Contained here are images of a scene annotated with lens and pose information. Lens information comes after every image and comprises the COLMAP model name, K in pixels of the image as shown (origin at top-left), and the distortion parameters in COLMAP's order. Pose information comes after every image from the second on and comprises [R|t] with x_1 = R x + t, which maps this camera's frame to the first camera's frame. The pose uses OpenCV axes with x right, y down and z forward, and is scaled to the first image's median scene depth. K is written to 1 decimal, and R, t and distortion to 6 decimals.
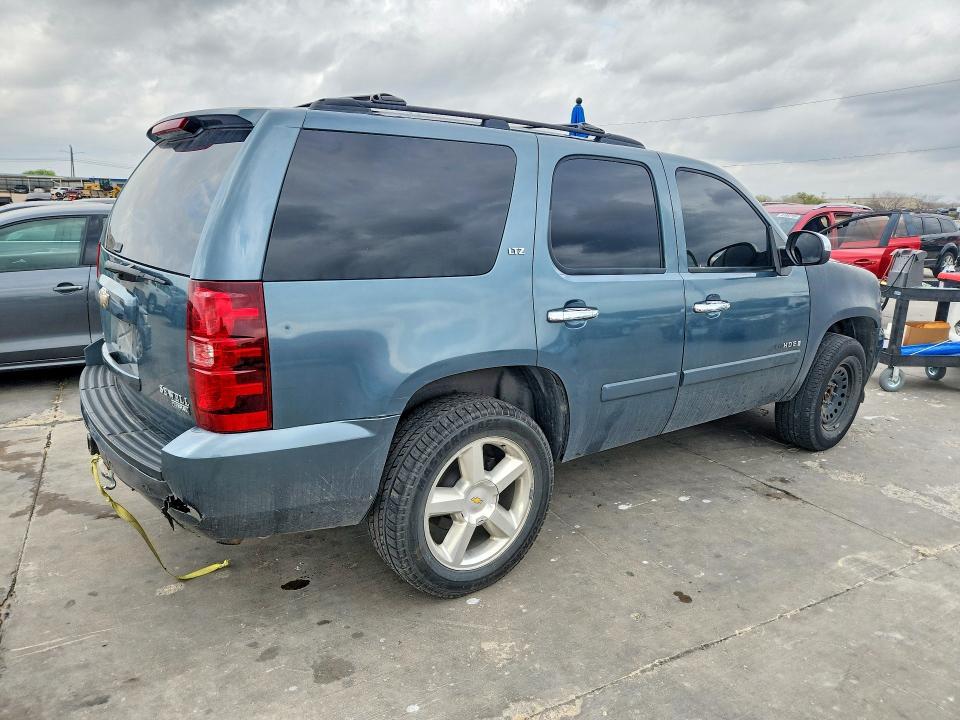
lens RADIAL K [[789.1, 0, 480.0], [0, 789.1, 360.0], [0, 0, 1]] dist [-0.004551, 0.047377]
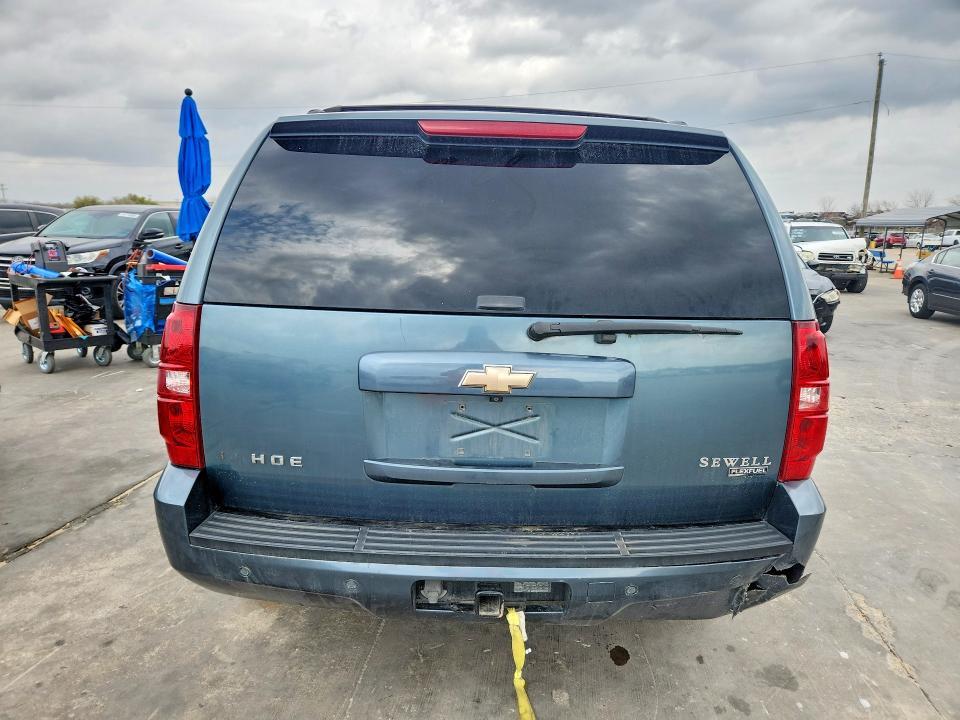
lens RADIAL K [[789.1, 0, 480.0], [0, 789.1, 360.0], [0, 0, 1]] dist [-0.004551, 0.047377]
pose [[0.472784, -0.157698, 0.866953, -0.996790], [0.152356, 0.983668, 0.095843, -0.149955], [-0.867907, 0.086772, 0.489088, 0.648013]]
